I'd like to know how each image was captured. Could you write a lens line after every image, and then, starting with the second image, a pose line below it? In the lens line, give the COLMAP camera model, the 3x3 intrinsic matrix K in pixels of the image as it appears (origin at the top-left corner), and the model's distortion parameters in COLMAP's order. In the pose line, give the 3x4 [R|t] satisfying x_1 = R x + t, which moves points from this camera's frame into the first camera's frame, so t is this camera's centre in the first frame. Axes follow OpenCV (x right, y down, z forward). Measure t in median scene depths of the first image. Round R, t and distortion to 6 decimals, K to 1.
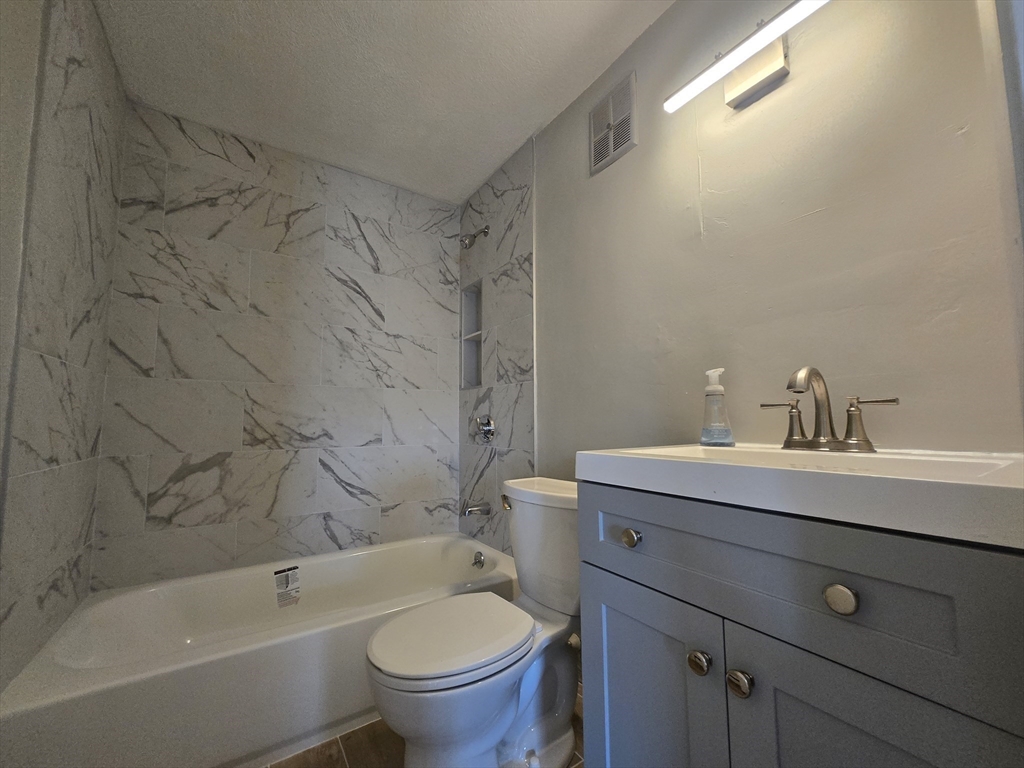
lens RADIAL K [[430.8, 0, 511.3], [0, 430.8, 384.7], [0, 0, 1]] dist [0.004880, -0.000571]
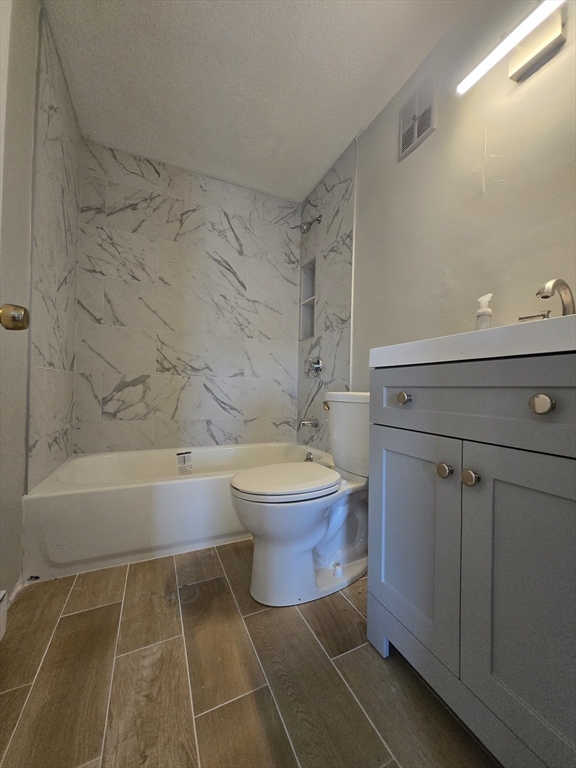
lens RADIAL K [[323.1, 0, 287.0], [0, 323.1, 383.9], [0, 0, 1]] dist [0.004880, -0.000571]
pose [[0.984959, 0.024699, -0.171013, 0.034255], [-0.011967, 0.997106, 0.075082, 0.100558], [0.172372, -0.071906, 0.982404, -0.052007]]
